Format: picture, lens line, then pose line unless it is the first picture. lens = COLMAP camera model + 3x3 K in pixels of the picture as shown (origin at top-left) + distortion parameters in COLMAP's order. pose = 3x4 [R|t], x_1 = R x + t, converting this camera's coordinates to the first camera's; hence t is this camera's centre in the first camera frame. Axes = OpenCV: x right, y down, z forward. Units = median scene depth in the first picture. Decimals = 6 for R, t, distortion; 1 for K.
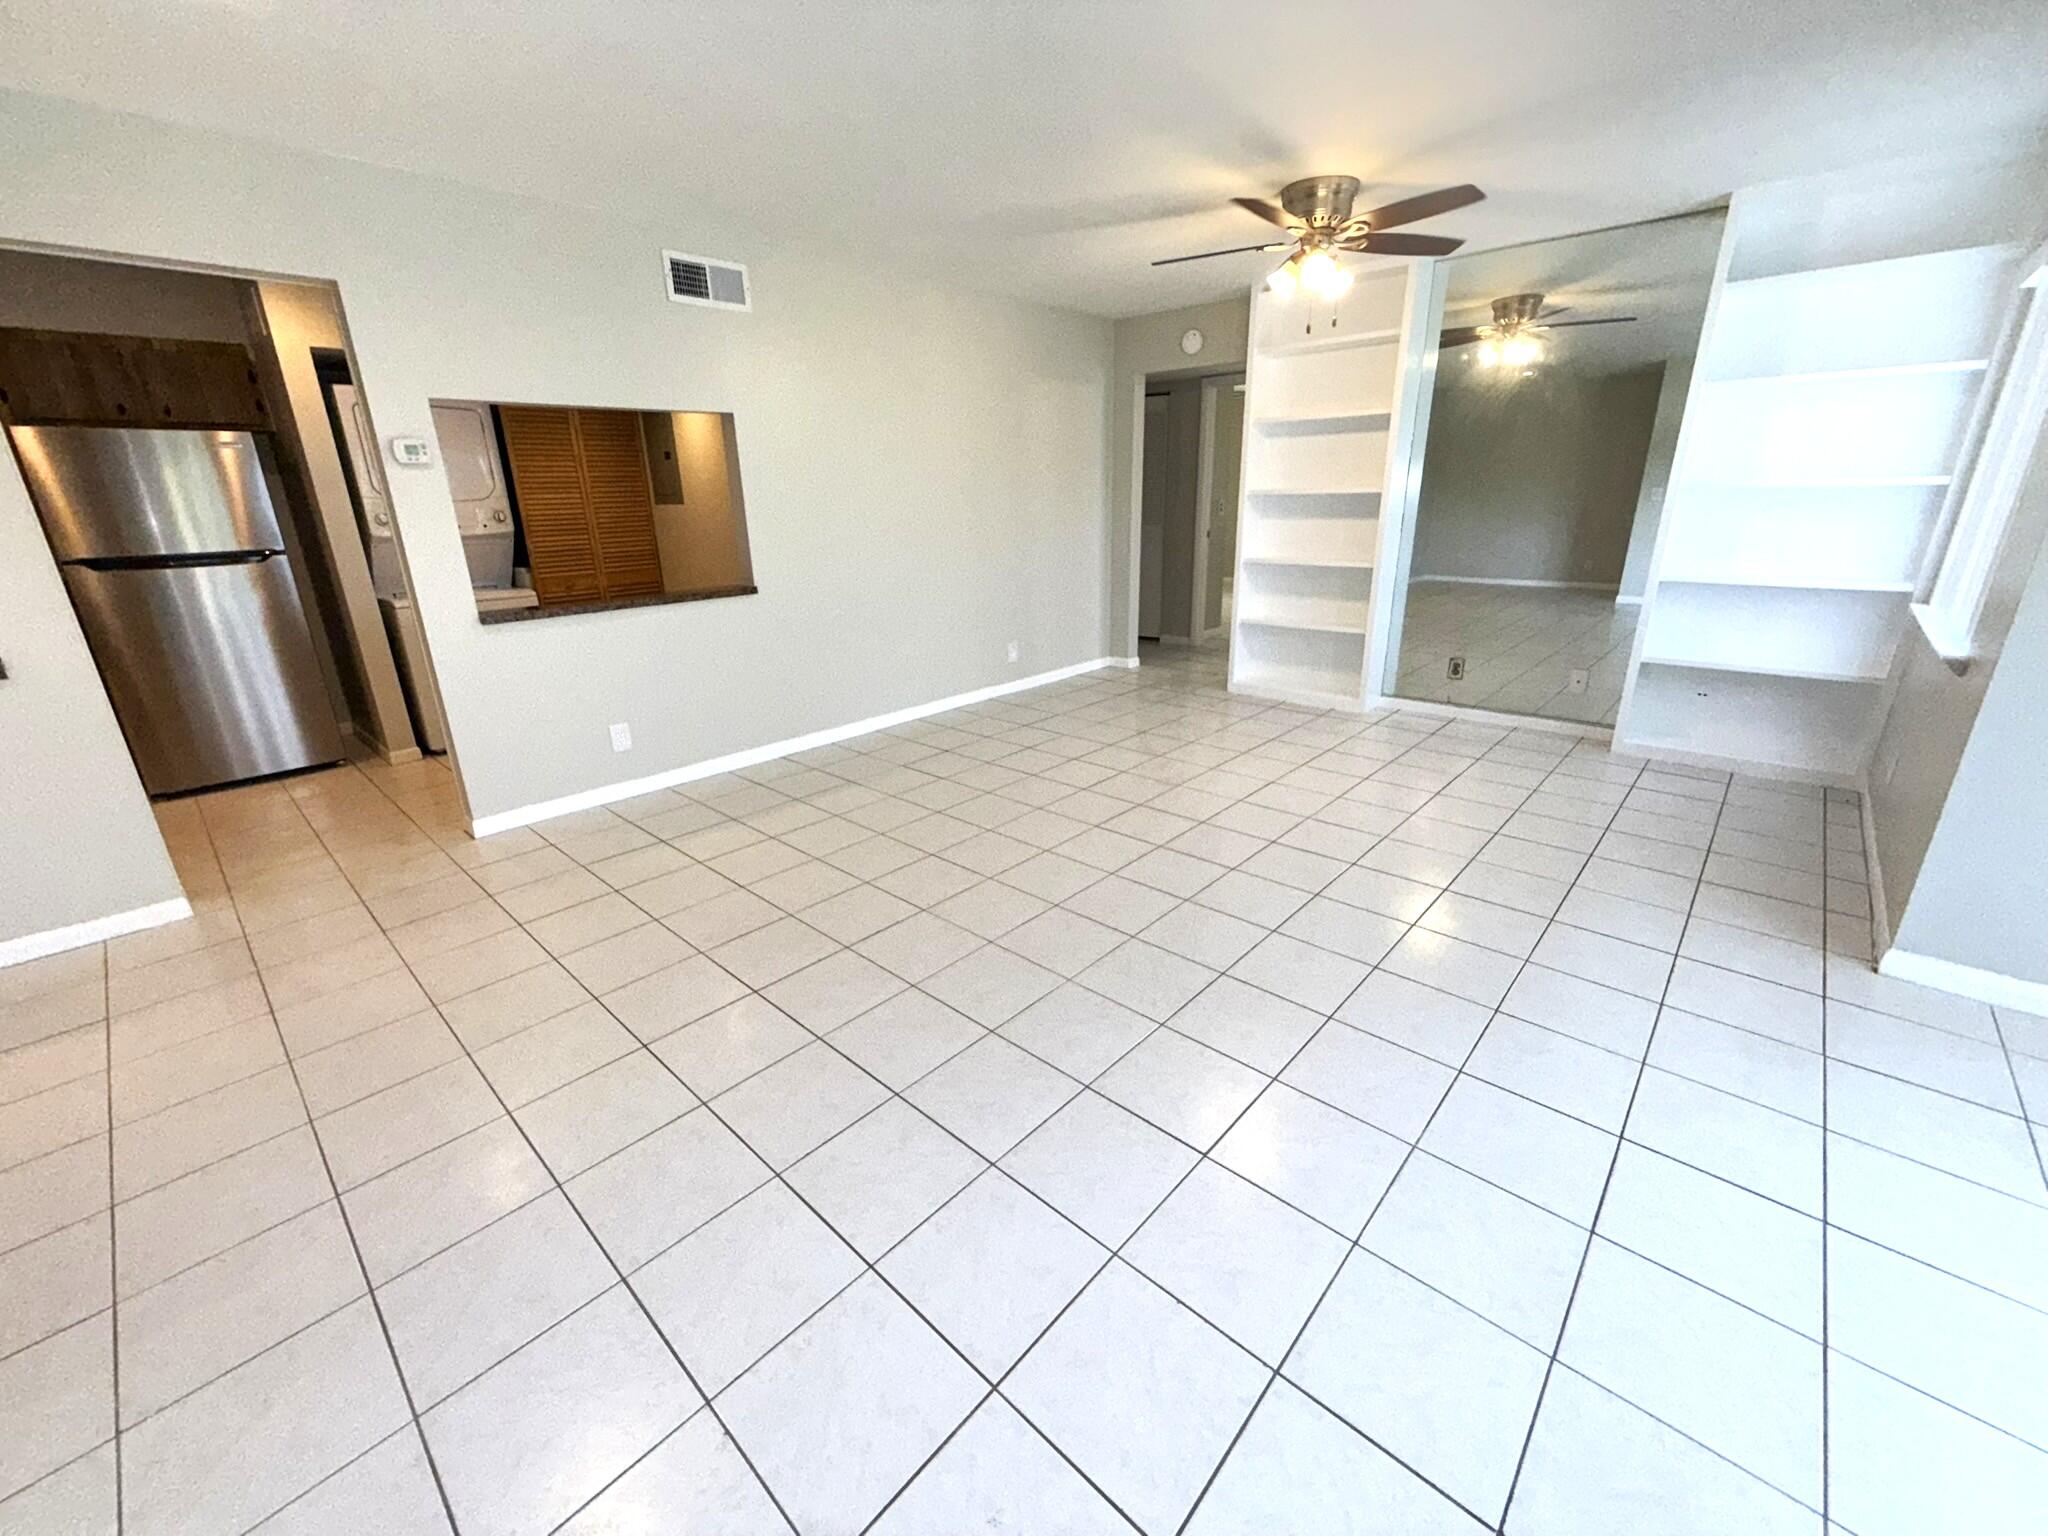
lens RADIAL K [[816.6, 0, 1010.7], [0, 816.6, 768.7], [0, 0, 1]] dist [0.000128, 0.000307]
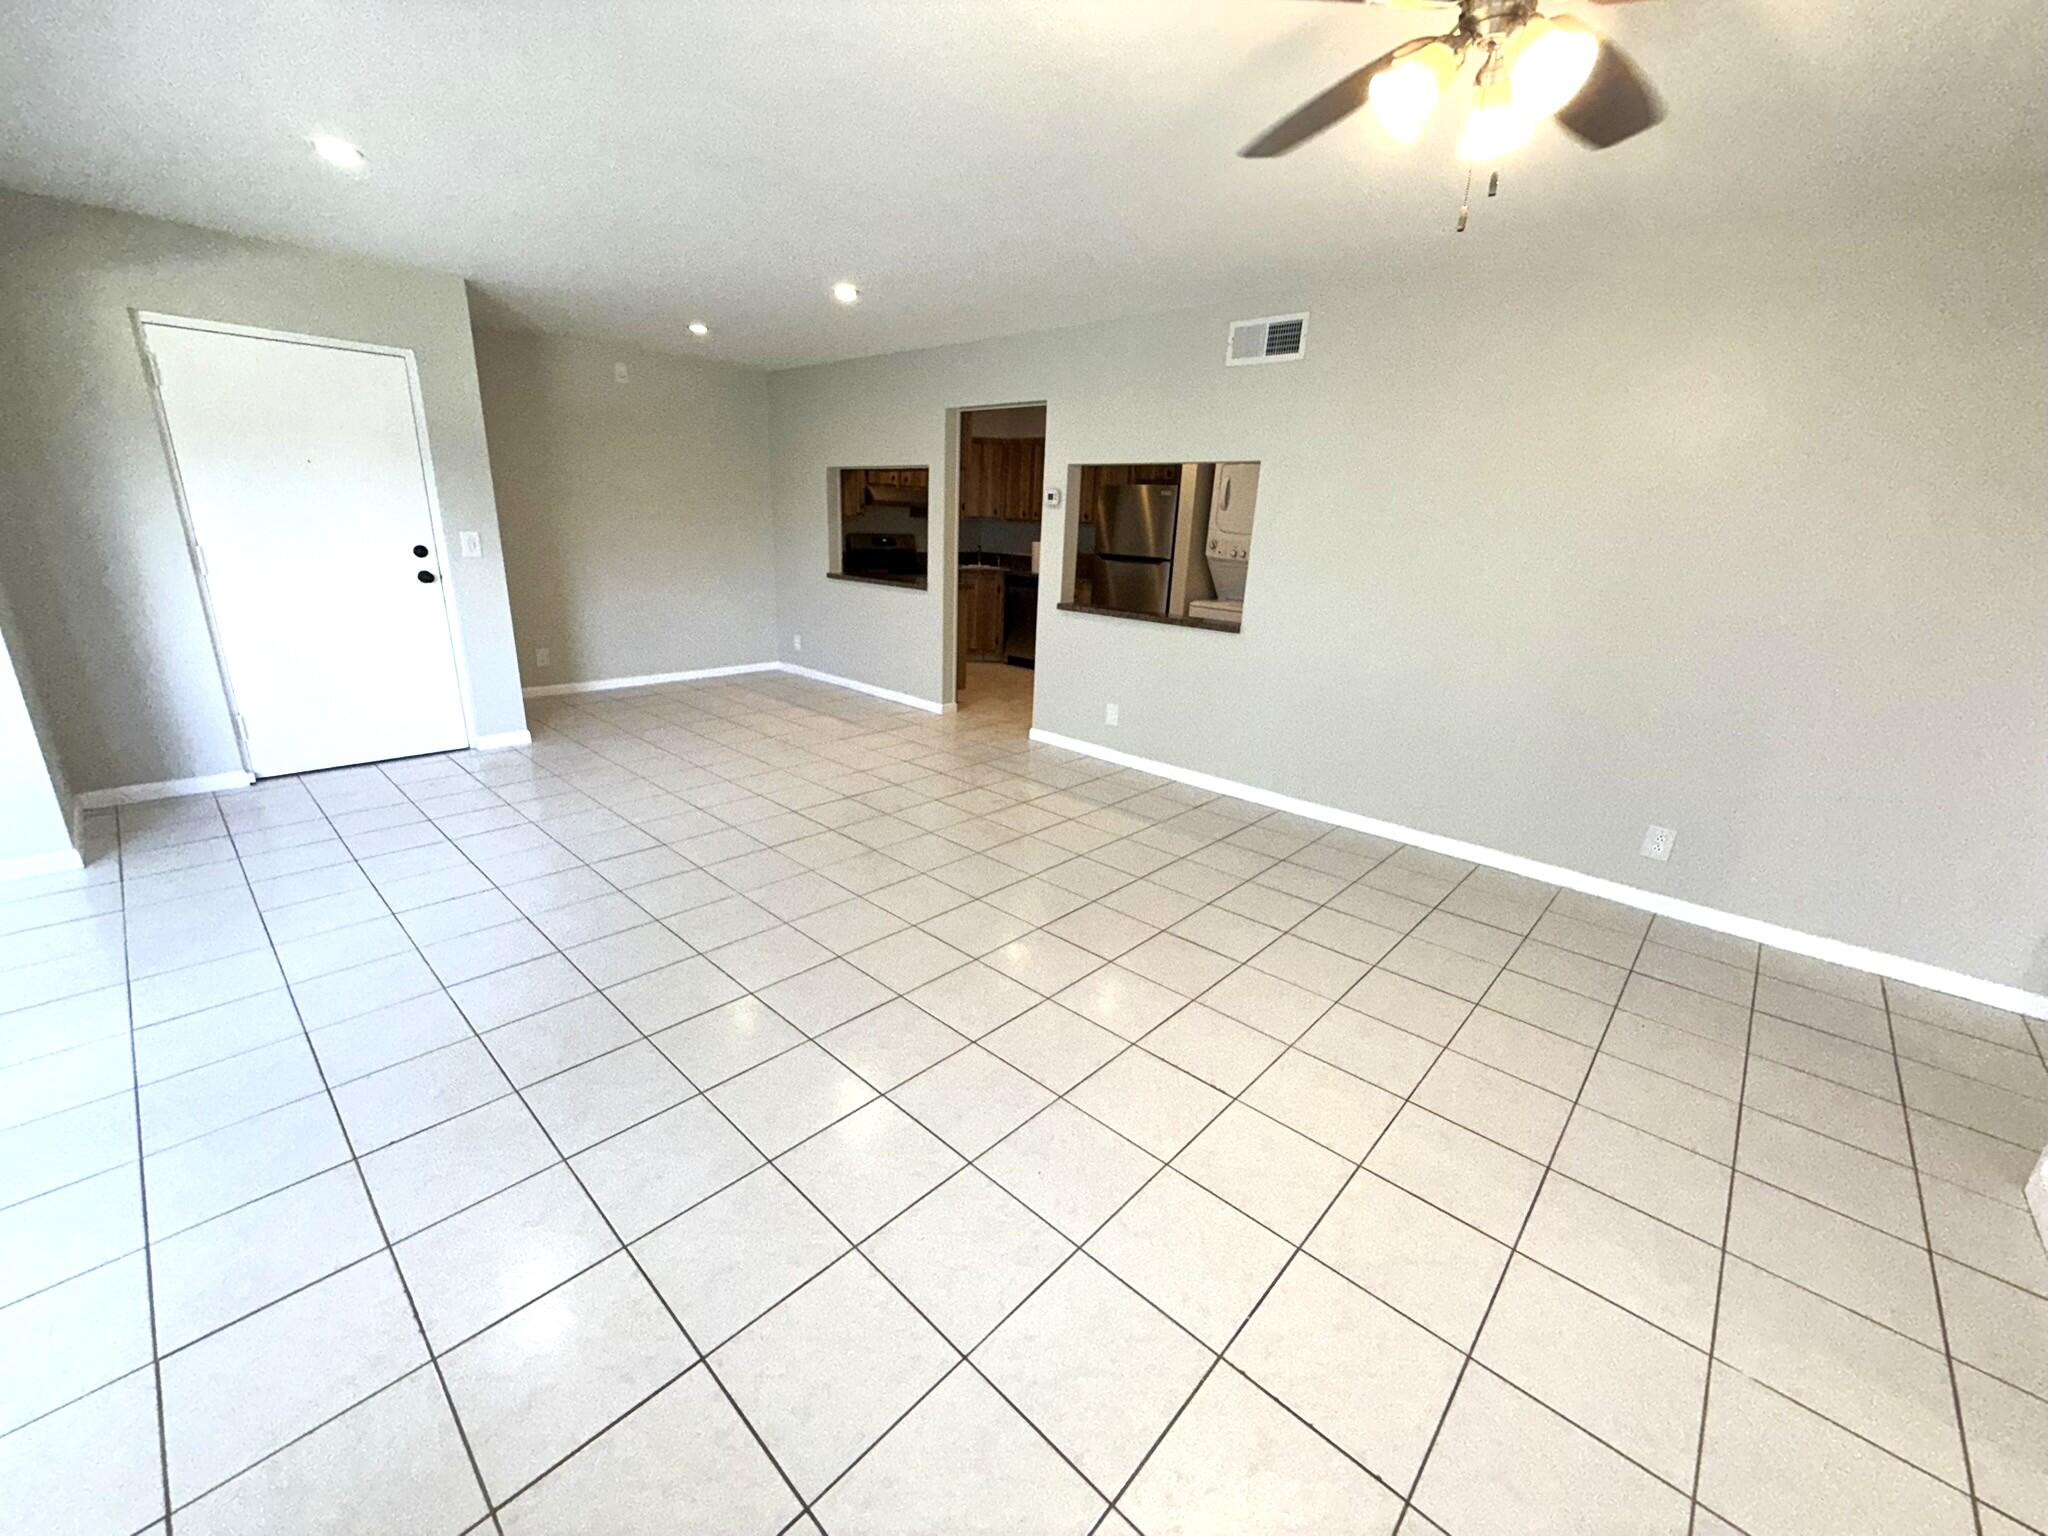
lens RADIAL K [[816.6, 0, 1021.9], [0, 816.6, 763.0], [0, 0, 1]] dist [0.000128, 0.000307]
pose [[-0.003564, 0.301943, -0.953319, 0.831077], [-0.362899, 0.887944, 0.282594, -0.302889], [0.931822, 0.346966, 0.106410, 0.808464]]
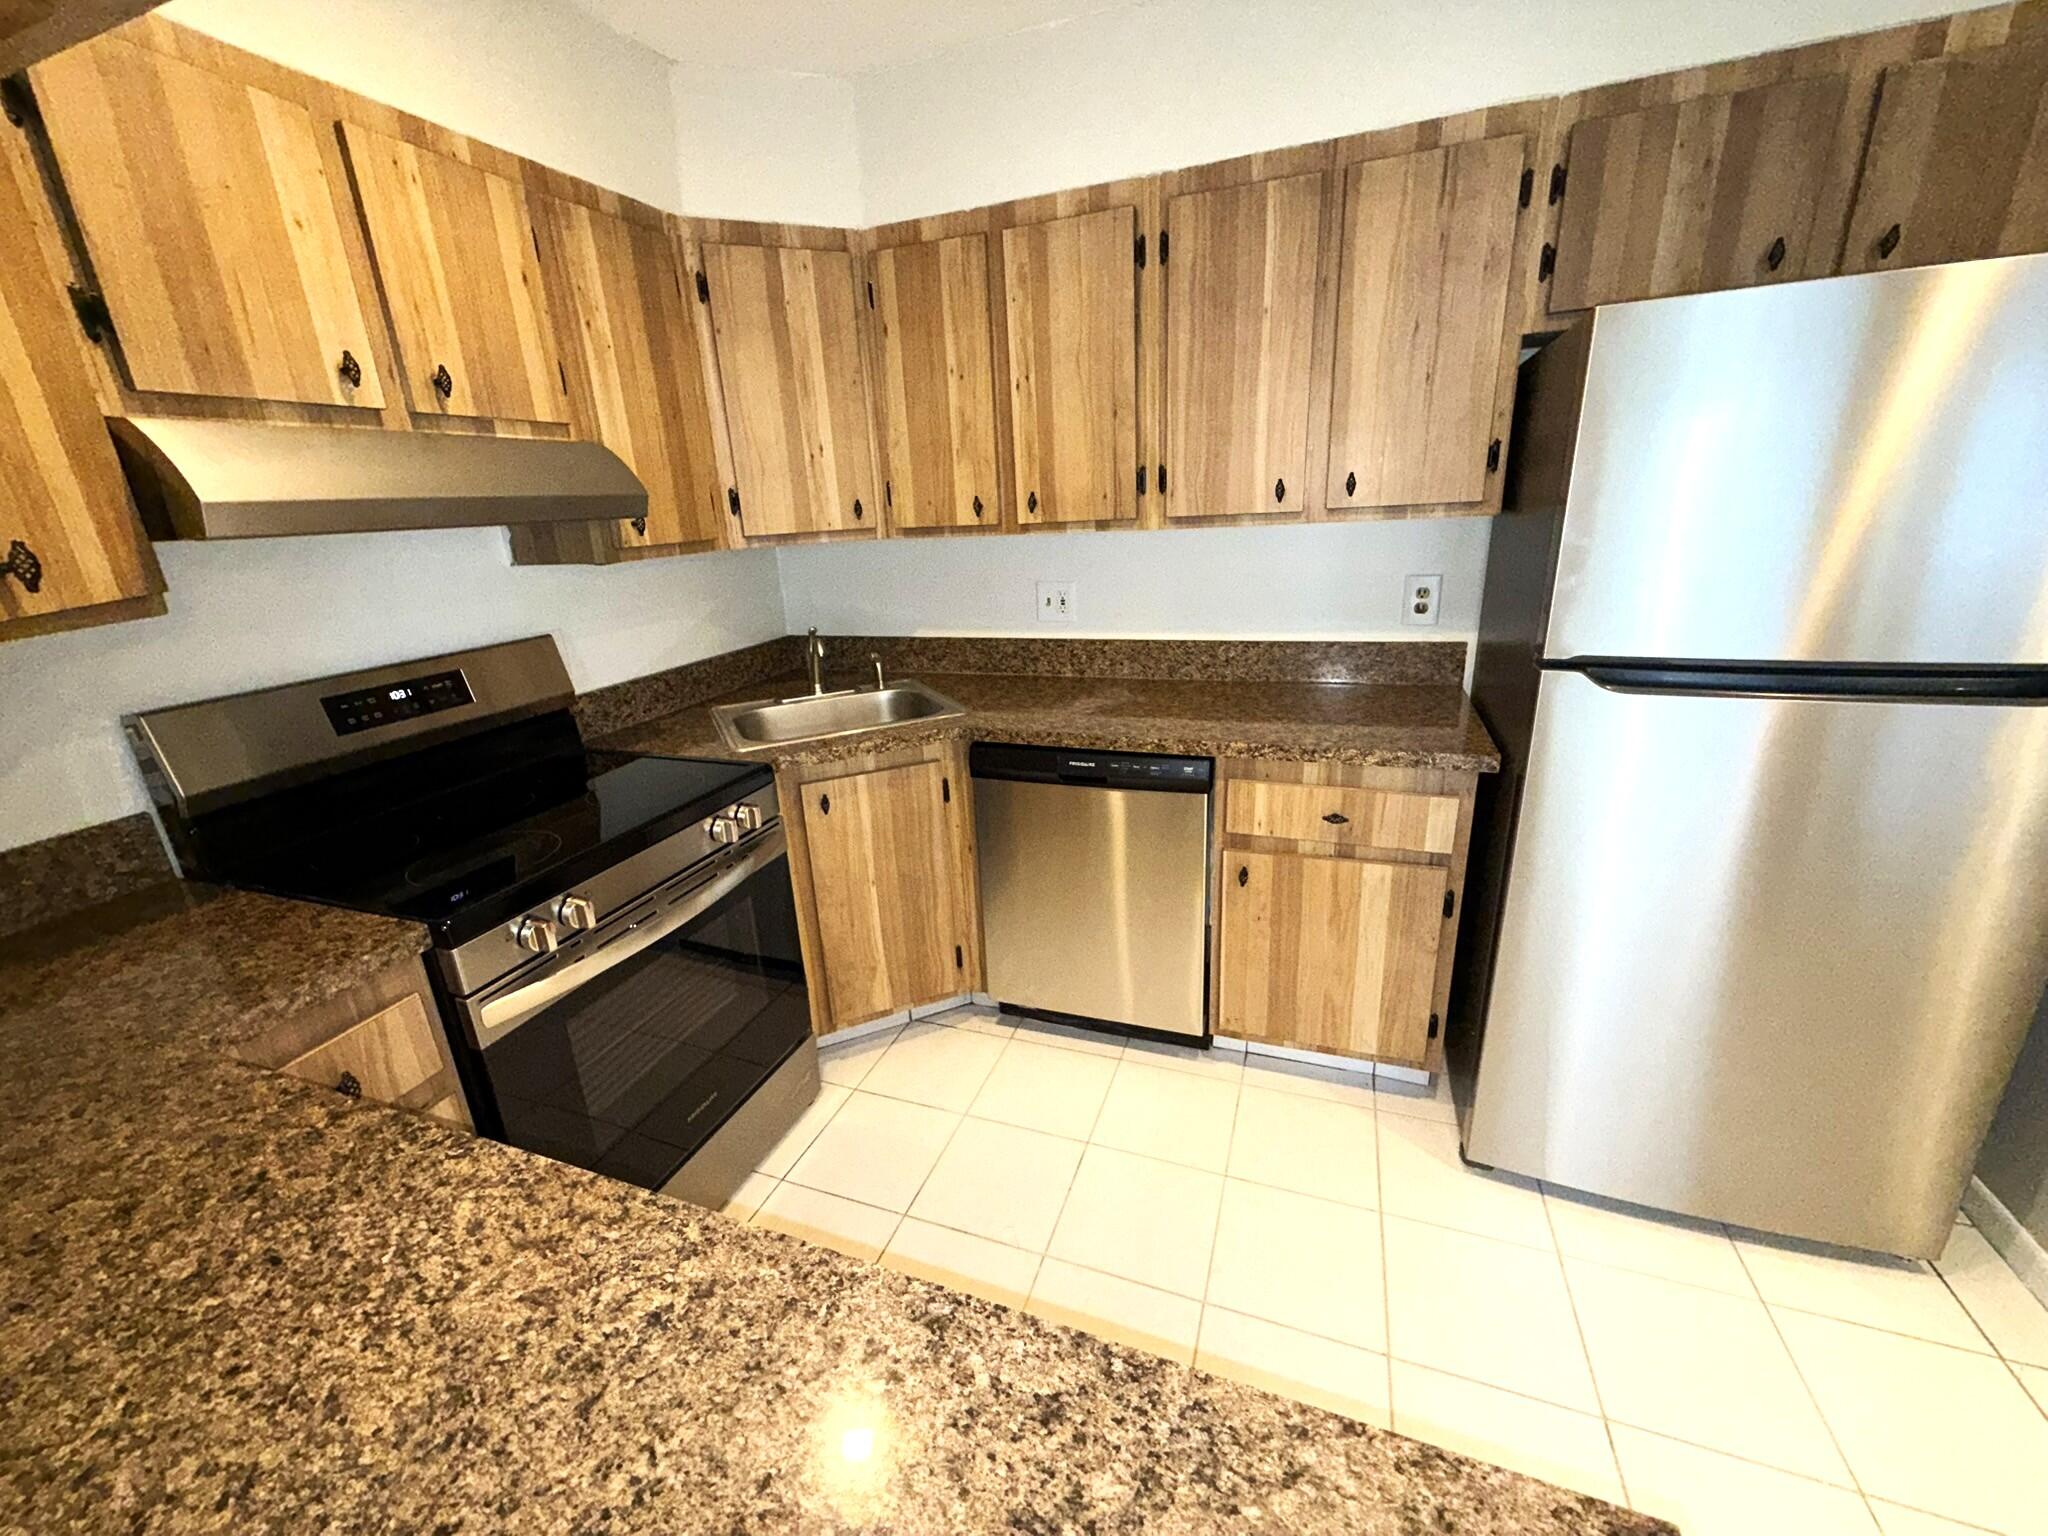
lens RADIAL K [[816.6, 0, 1017.5], [0, 816.6, 764.6], [0, 0, 1]] dist [0.000128, 0.000307]
pose [[0.374519, 0.286753, -0.881764, -0.920609], [-0.260130, 0.945280, 0.196921, -0.221603], [0.889982, 0.155622, 0.428619, 0.603343]]
